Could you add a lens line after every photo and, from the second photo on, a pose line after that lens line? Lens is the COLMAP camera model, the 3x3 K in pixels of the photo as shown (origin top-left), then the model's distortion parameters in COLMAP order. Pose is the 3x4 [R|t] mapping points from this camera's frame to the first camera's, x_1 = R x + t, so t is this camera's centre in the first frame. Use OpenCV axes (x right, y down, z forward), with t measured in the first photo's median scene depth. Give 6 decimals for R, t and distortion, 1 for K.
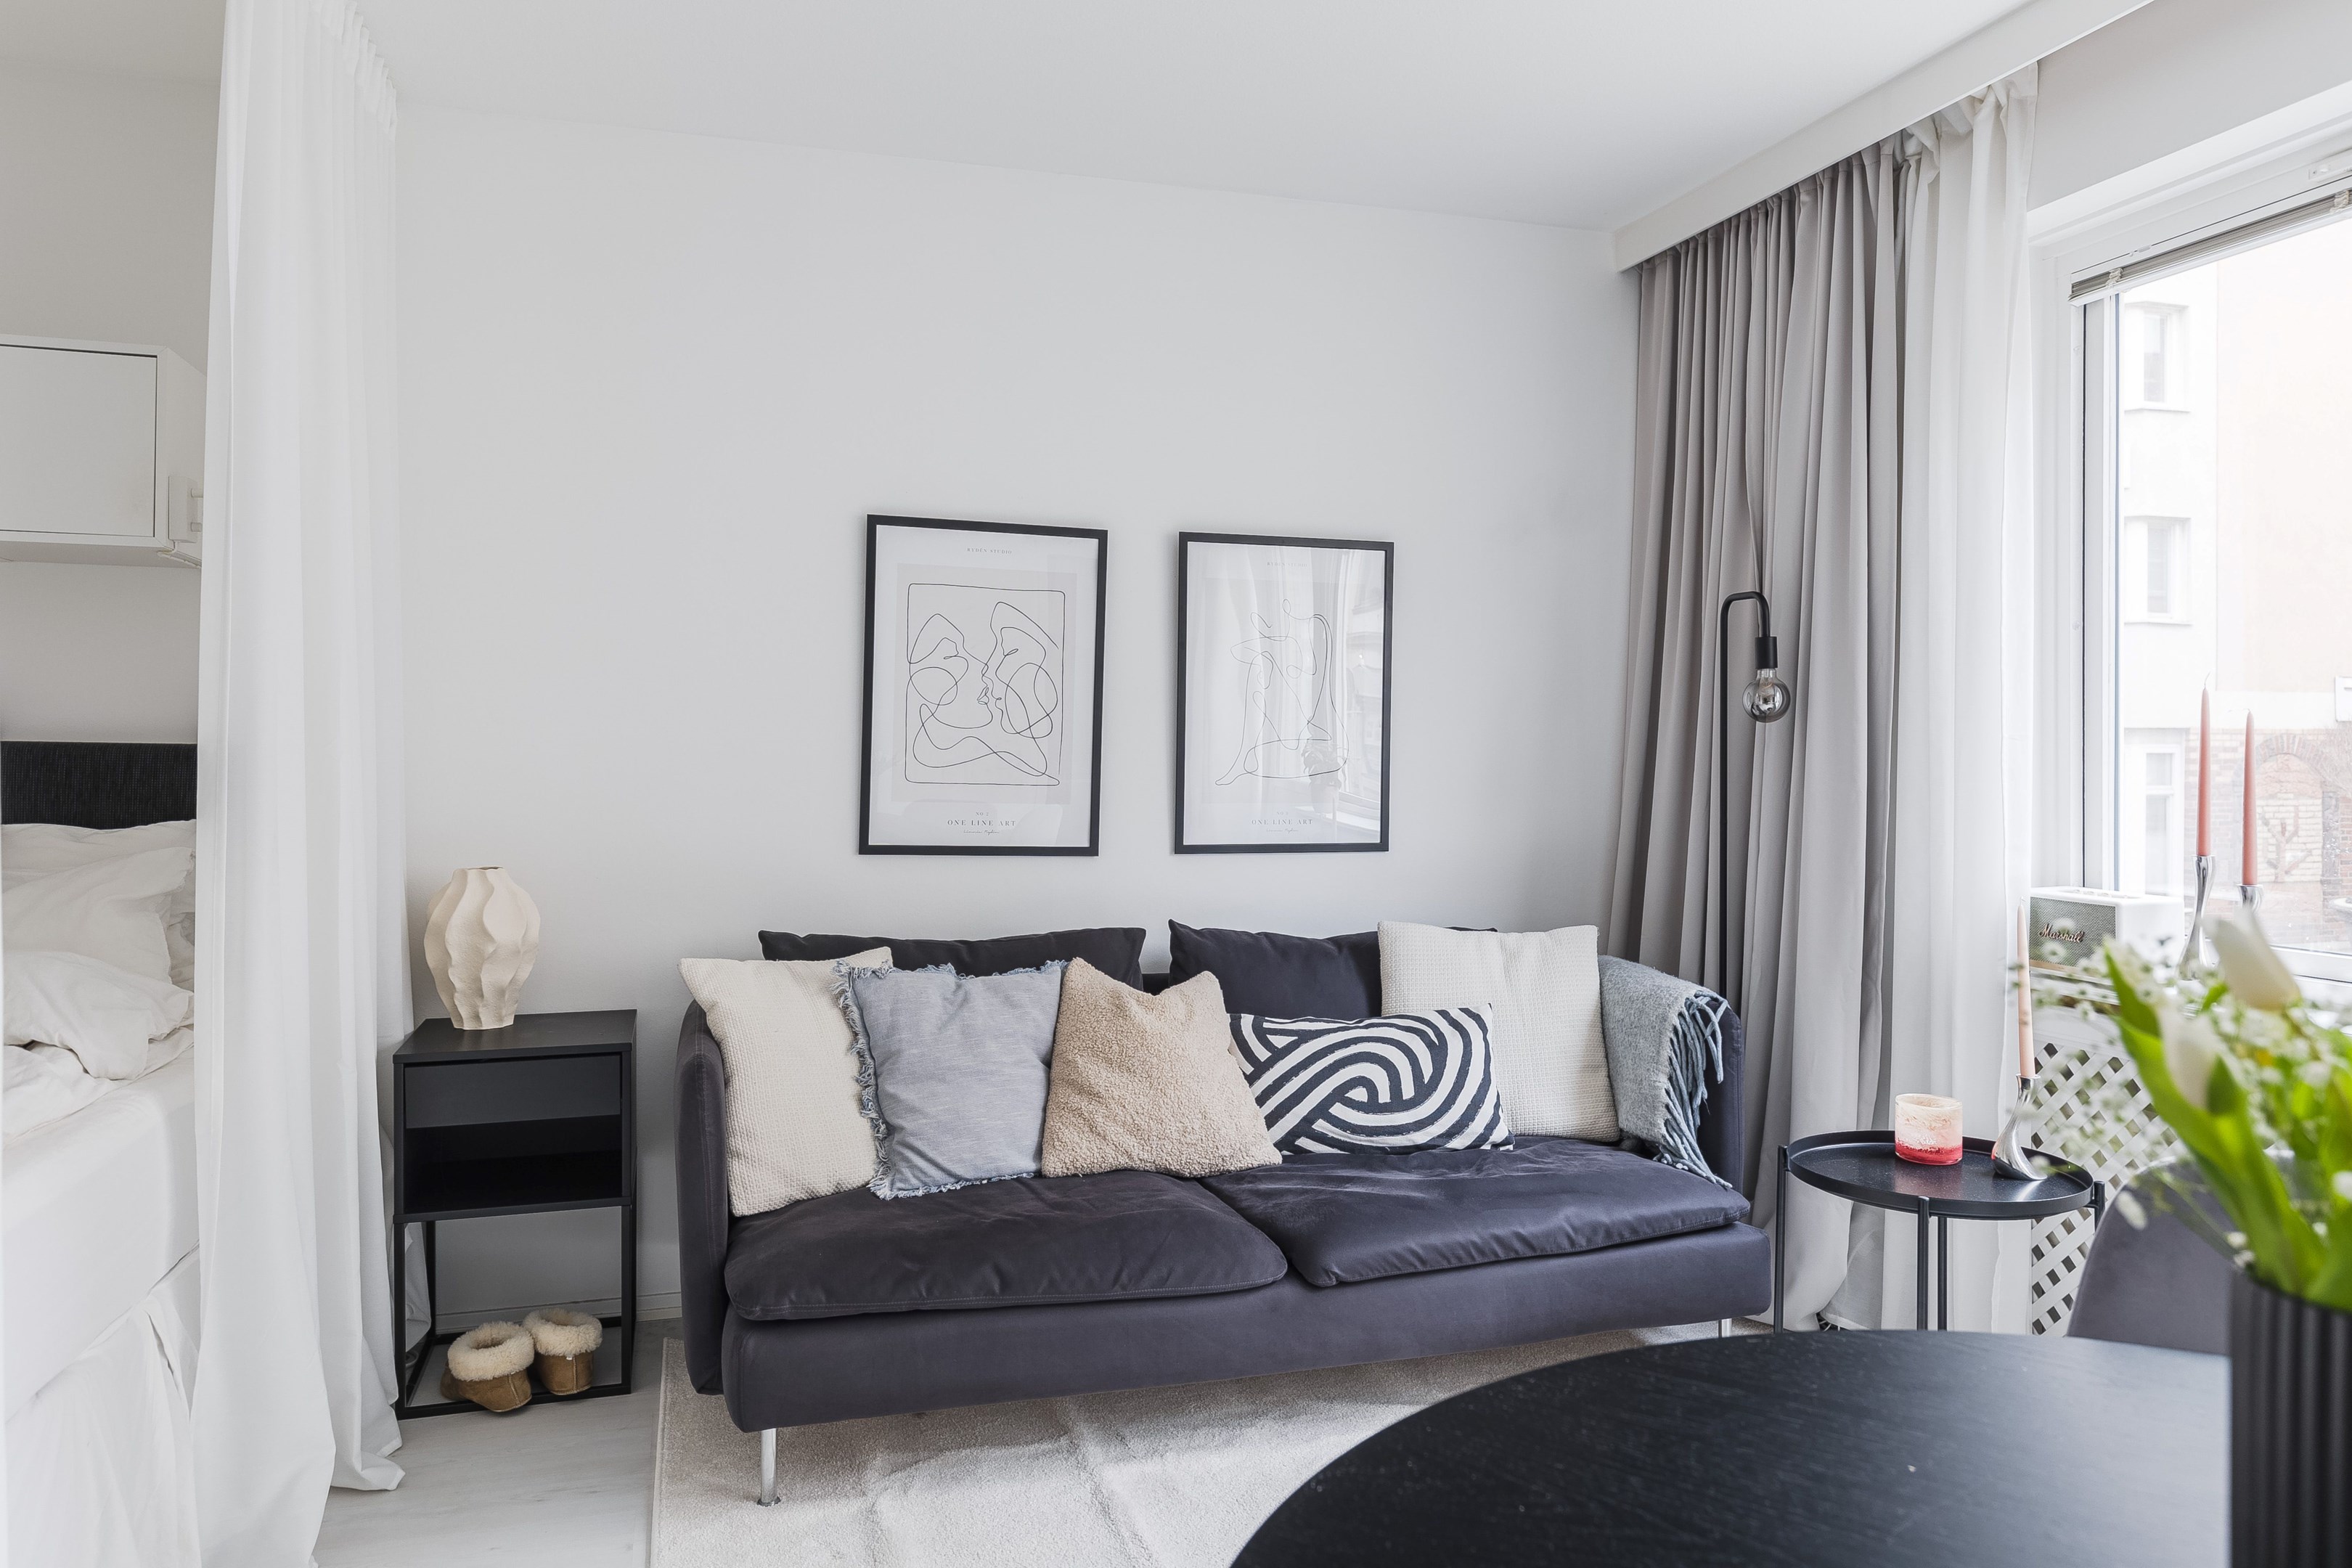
lens RADIAL K [[1604.0, 0, 1177.9], [0, 1604.0, 764.4], [0, 0, 1]] dist [0.003281, -0.017278]
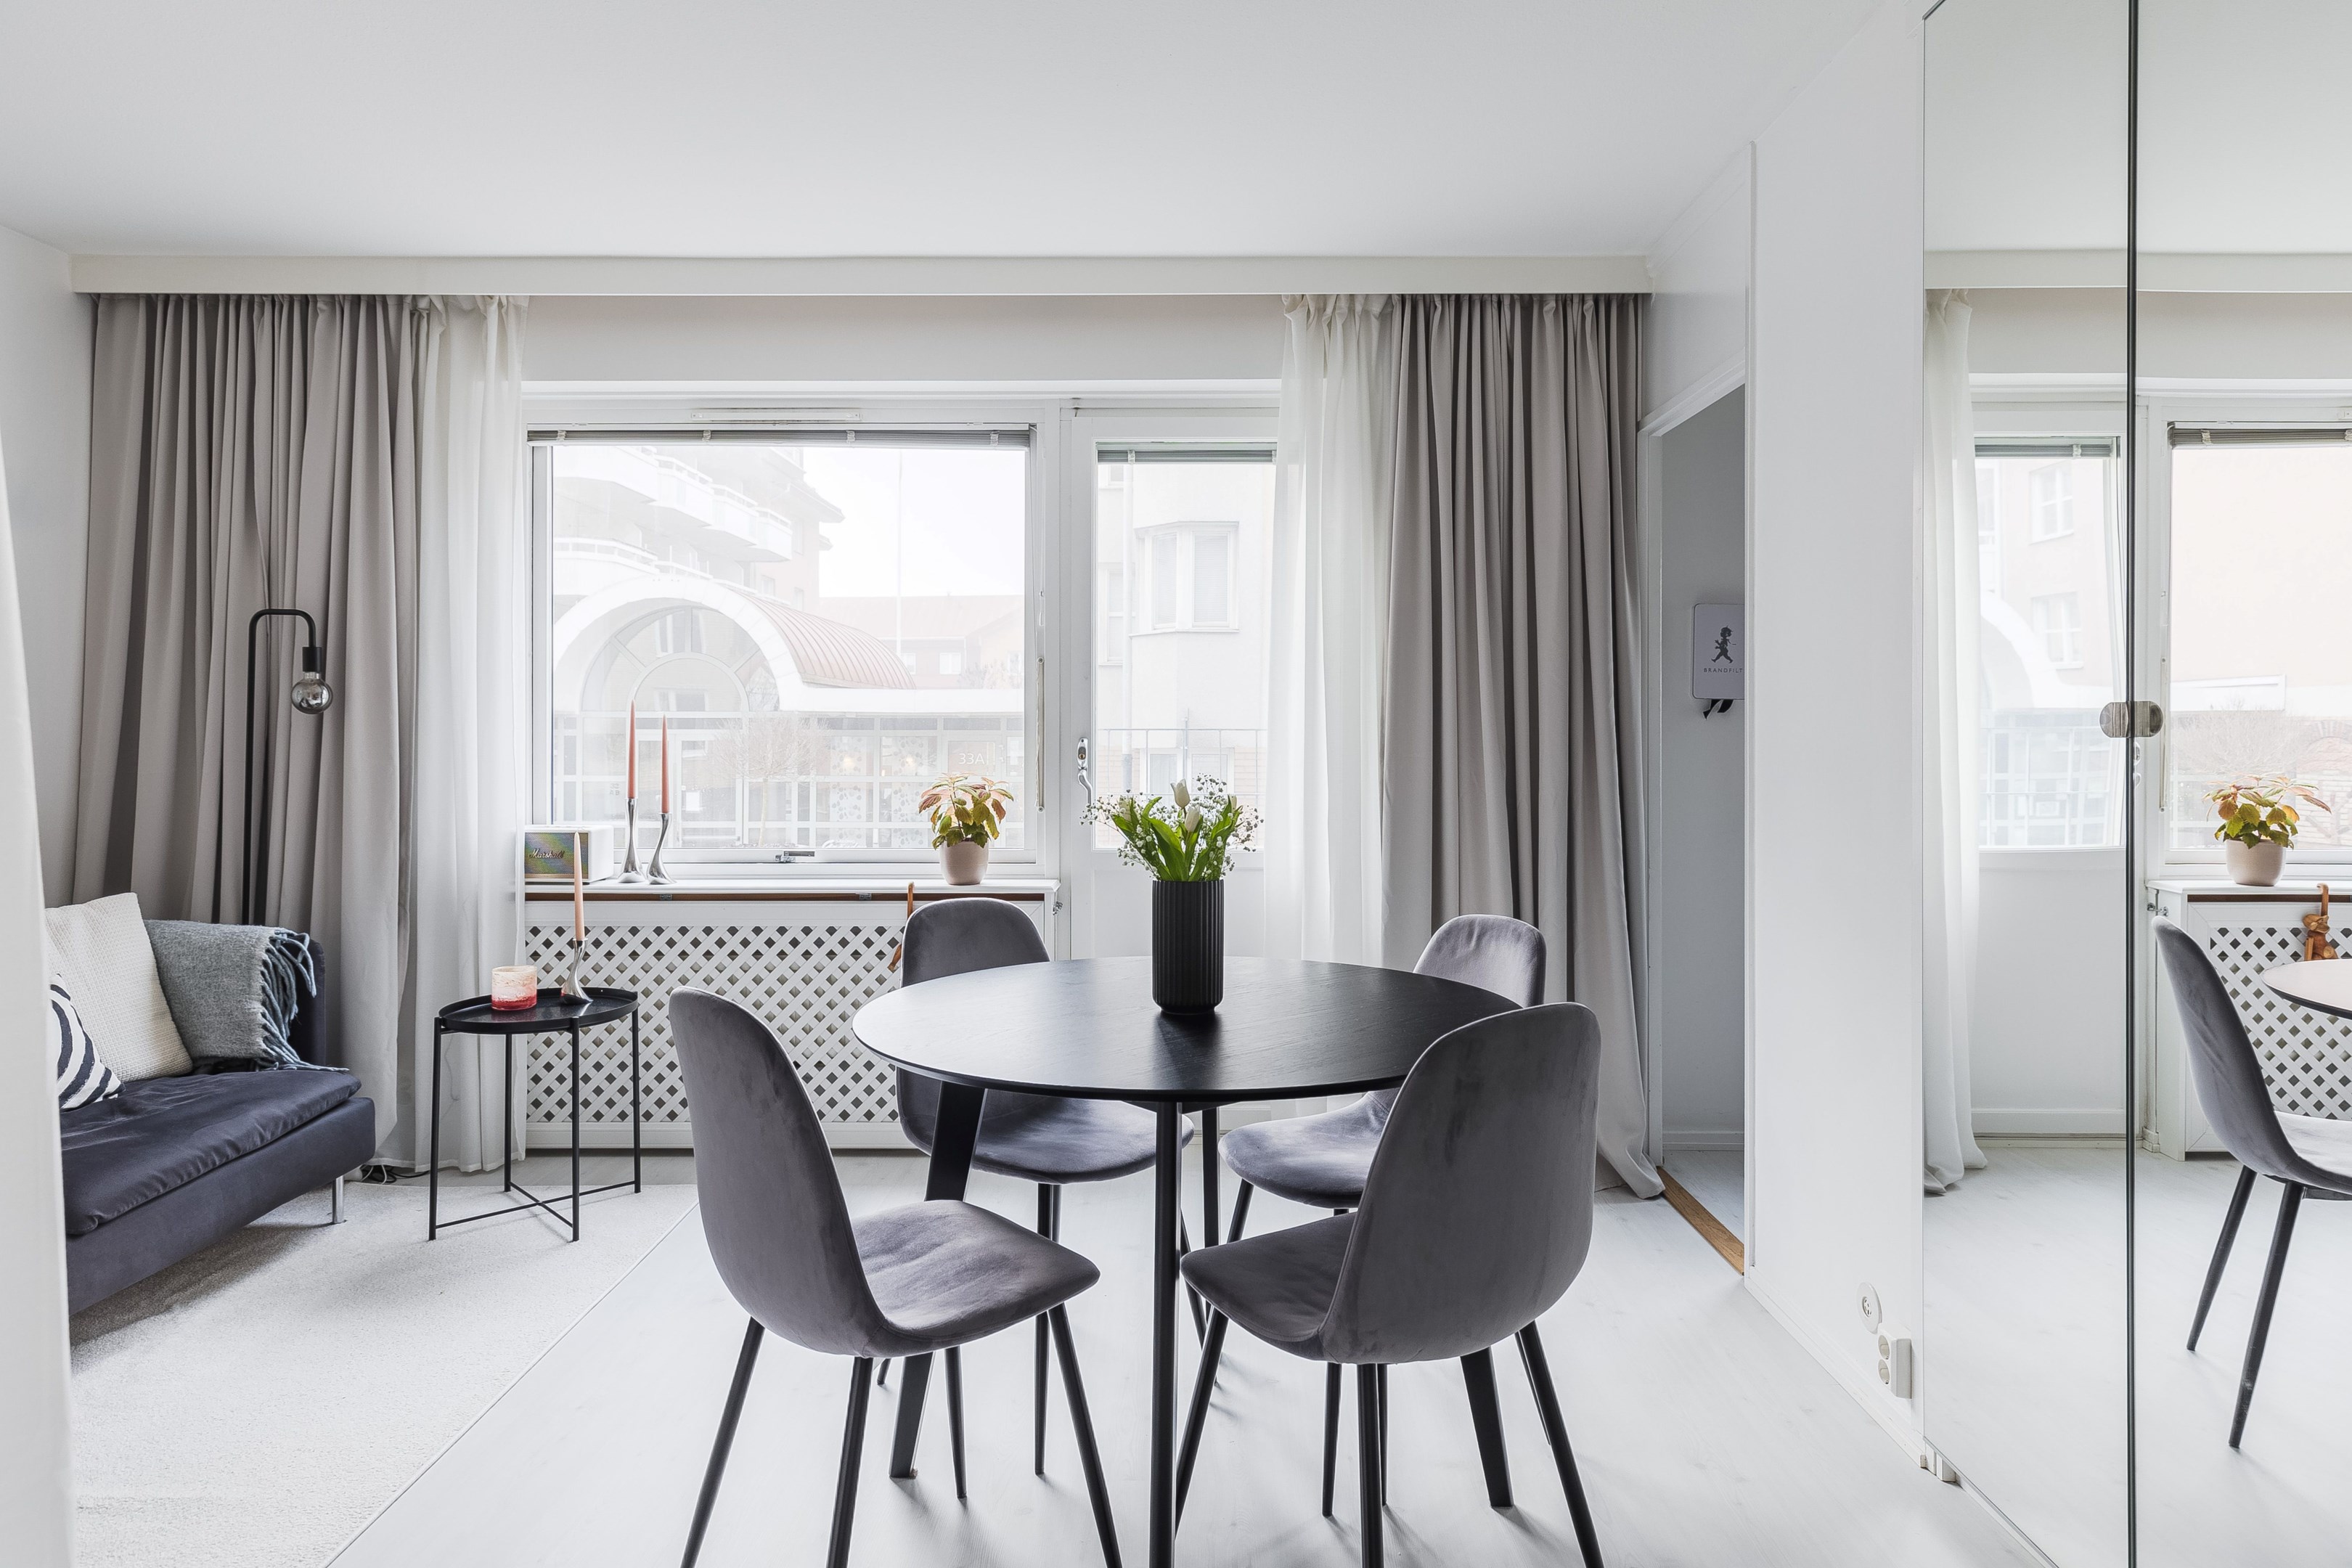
lens RADIAL K [[1348.9, 0, 1187.1], [0, 1348.9, 761.4], [0, 0, 1]] dist [-0.000744, 0.002340]
pose [[0.293850, -0.018214, 0.955678, -0.469476], [0.012860, 0.999803, 0.015101, 0.003877], [-0.955765, 0.007852, 0.294026, 0.018650]]
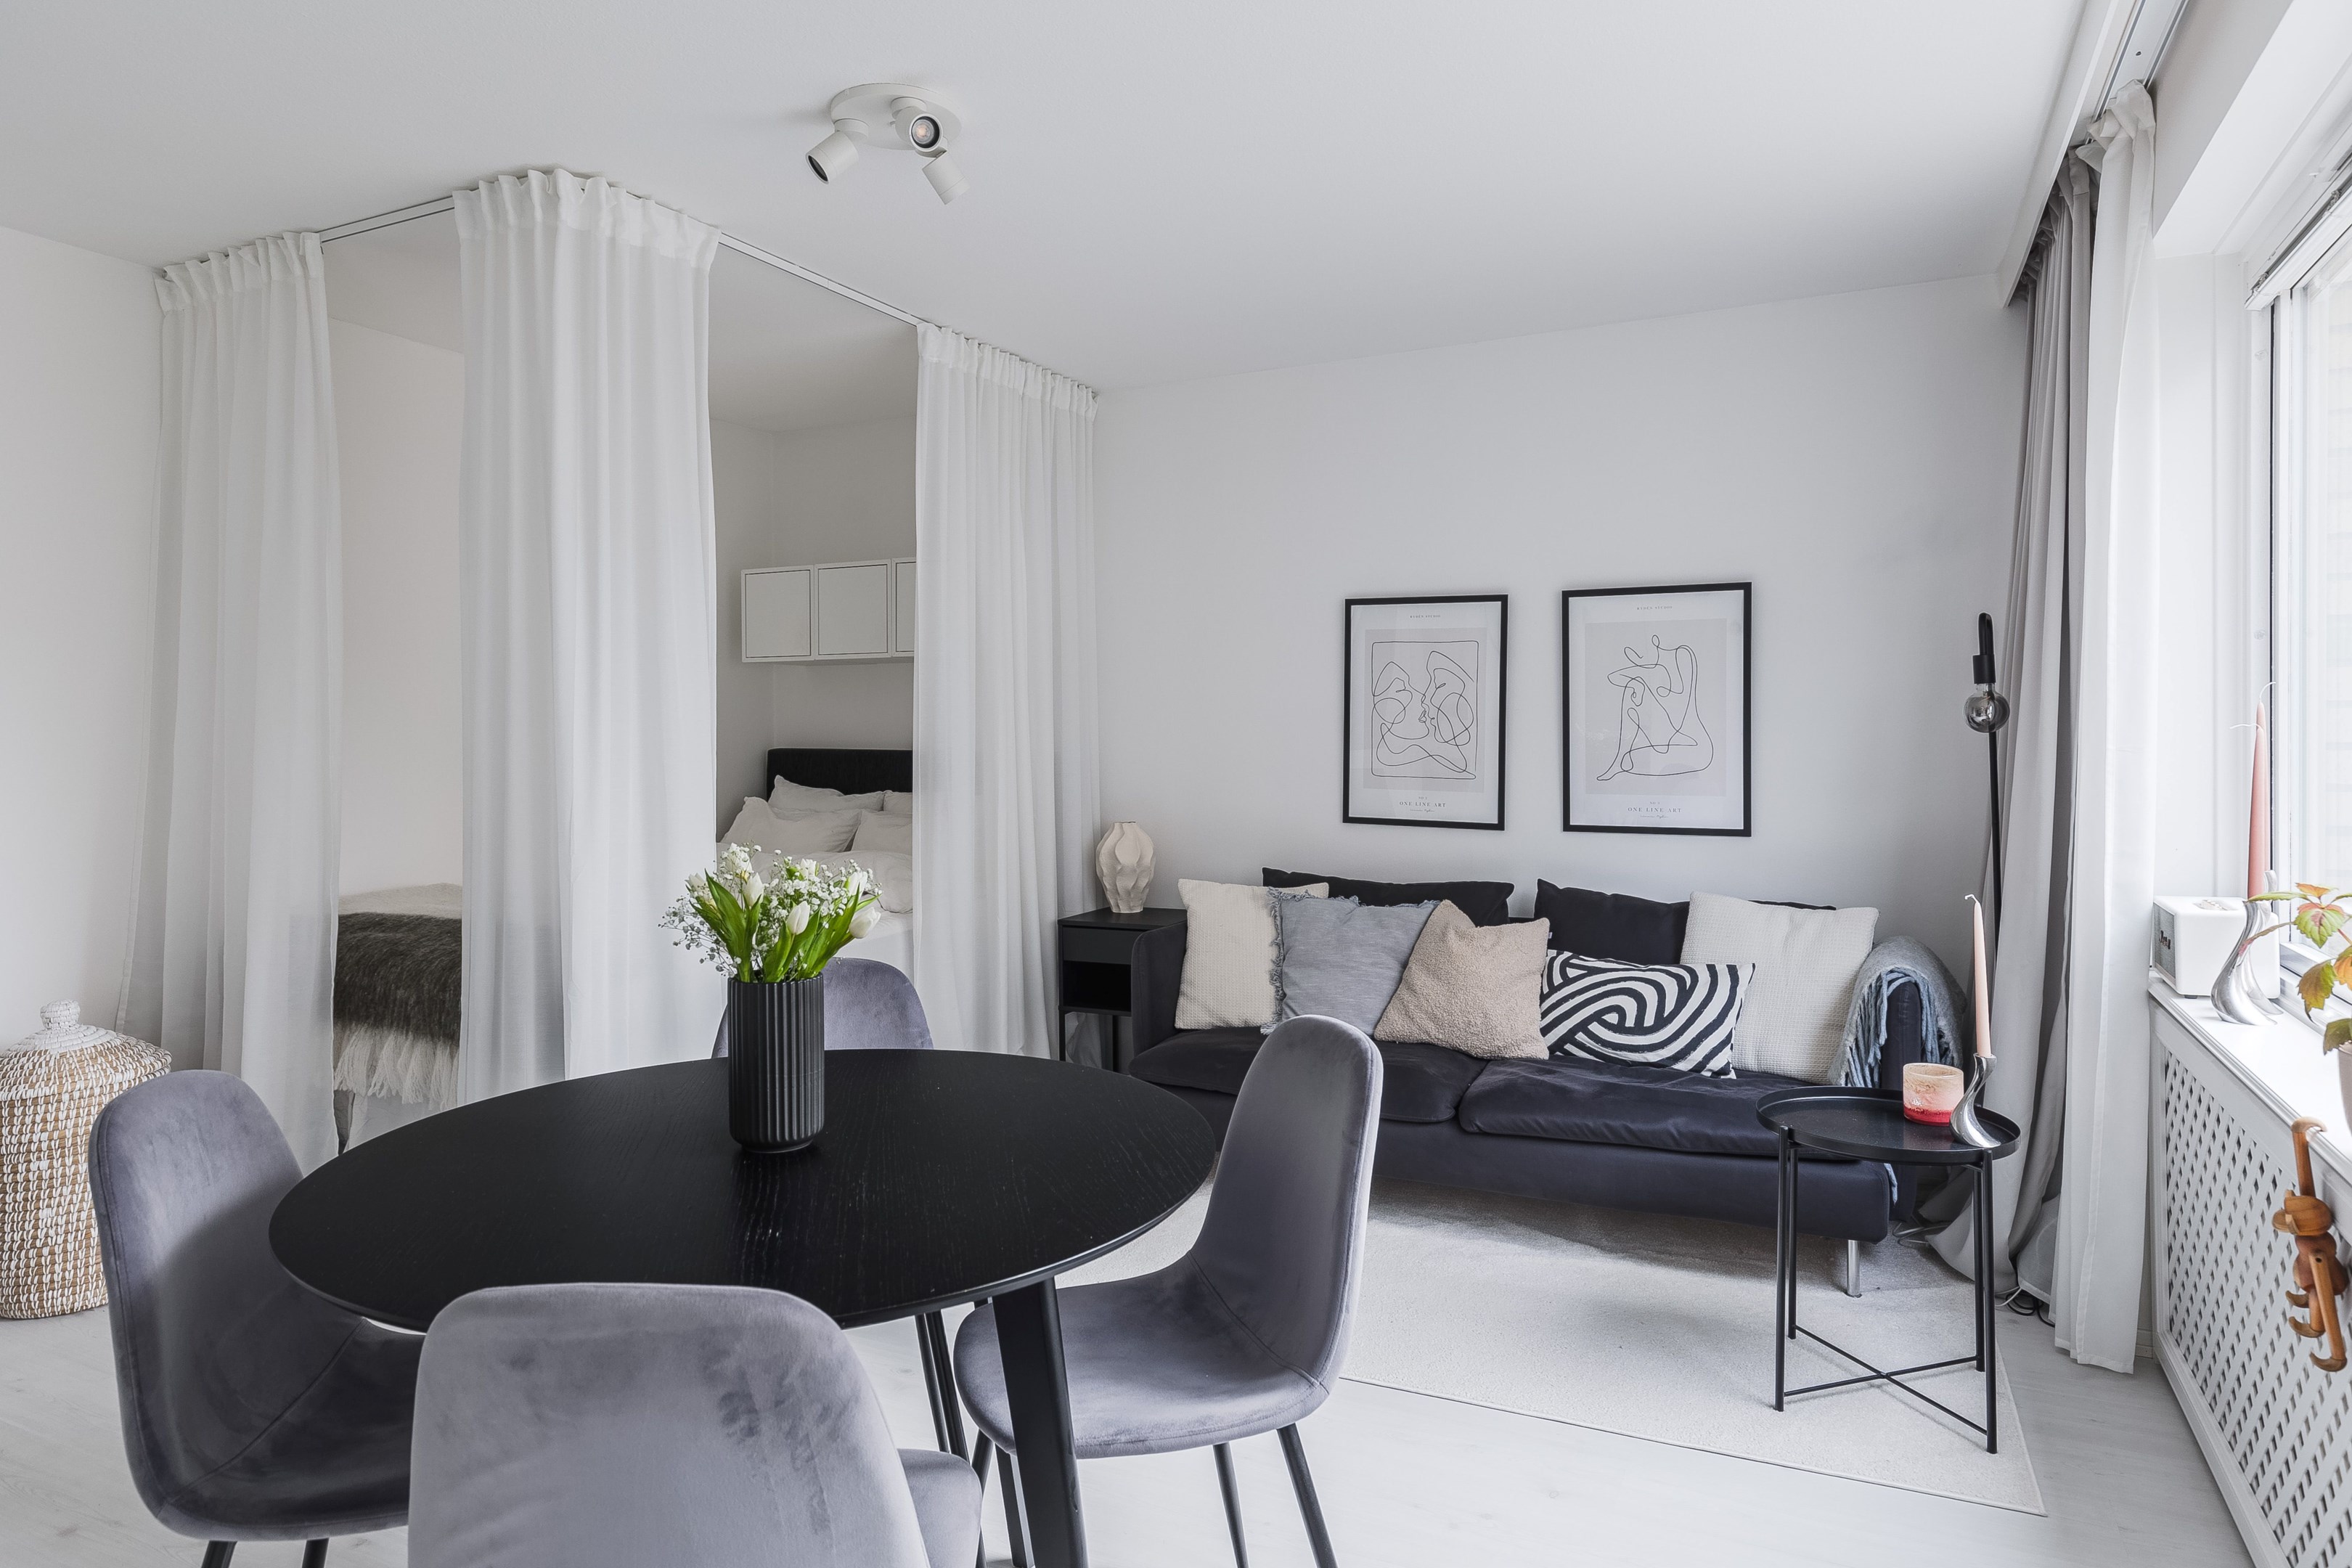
lens RADIAL K [[1378.2, 0, 1183.1], [0, 1378.2, 753.3], [0, 0, 1]] dist [-0.008546, 0.001974]
pose [[0.732257, 0.001673, -0.681027, 0.630199], [0.002320, 0.999985, 0.004952, -0.018108], [0.681025, -0.005206, 0.732242, -0.066658]]
